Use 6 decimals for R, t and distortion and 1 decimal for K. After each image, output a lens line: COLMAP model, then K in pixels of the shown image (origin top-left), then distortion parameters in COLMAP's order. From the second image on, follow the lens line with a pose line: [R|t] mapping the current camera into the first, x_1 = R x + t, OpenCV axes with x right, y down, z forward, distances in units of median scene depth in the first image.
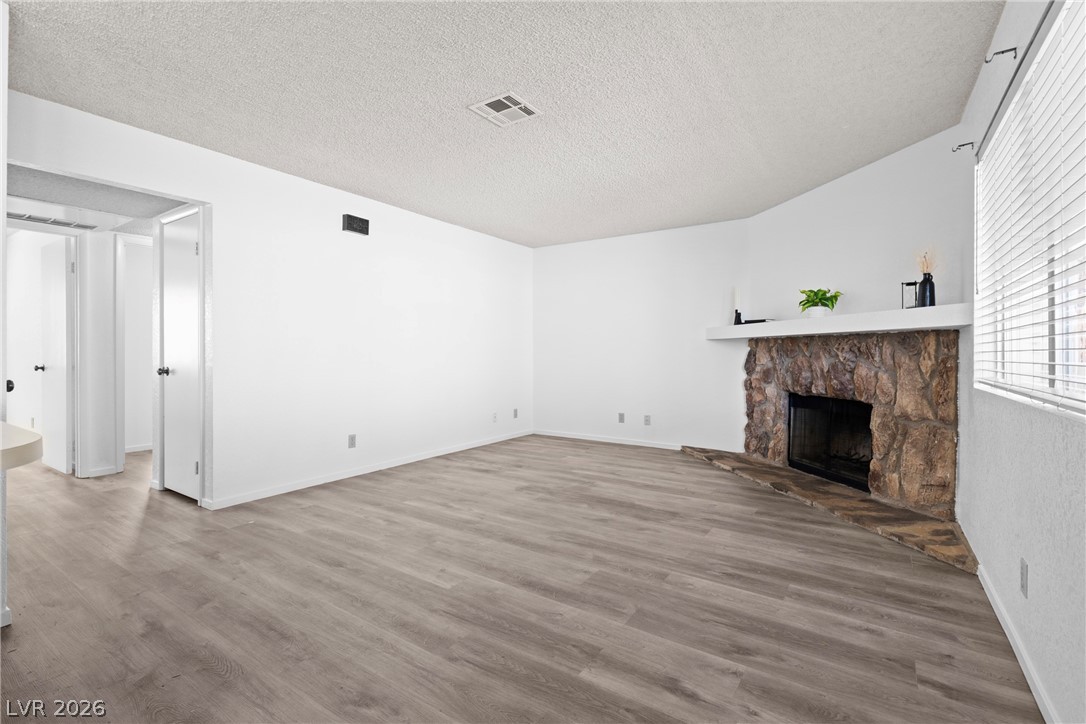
lens RADIAL K [[493.2, 0, 557.1], [0, 493.2, 351.4], [0, 0, 1]] dist [0.000139, -0.000110]
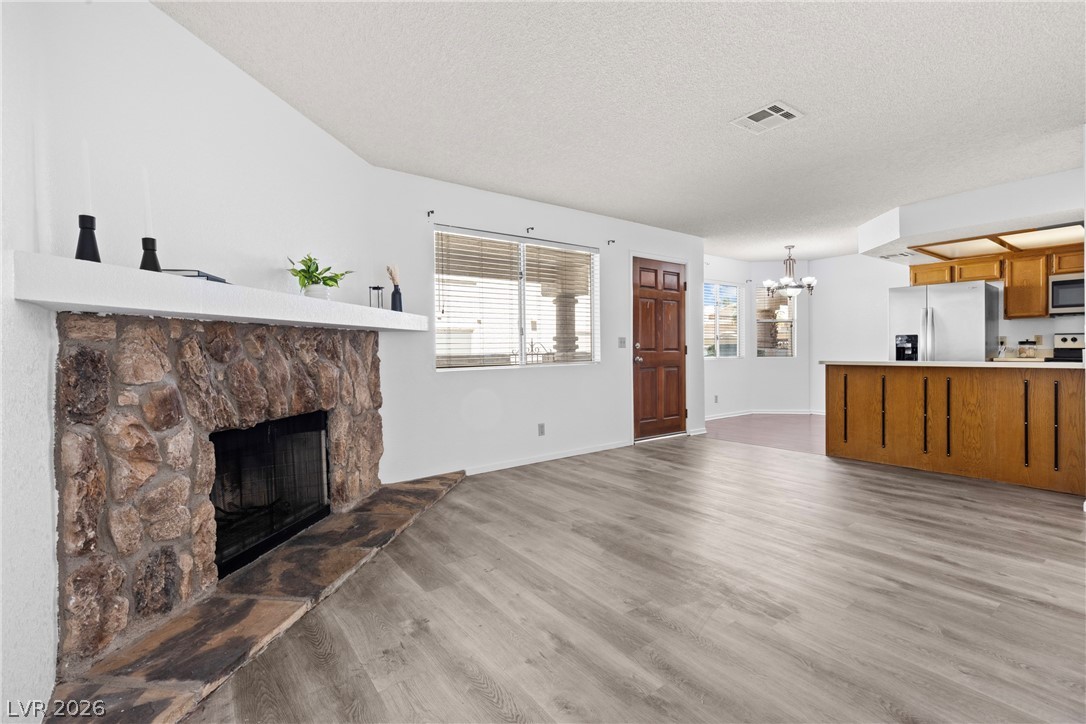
lens RADIAL K [[493.2, 0, 557.1], [0, 493.2, 351.4], [0, 0, 1]] dist [0.000139, -0.000110]
pose [[-0.943047, 0.010353, 0.332498, -0.024921], [0.014394, 0.999849, 0.009692, 0.002066], [-0.332347, 0.013926, -0.943054, 1.784579]]
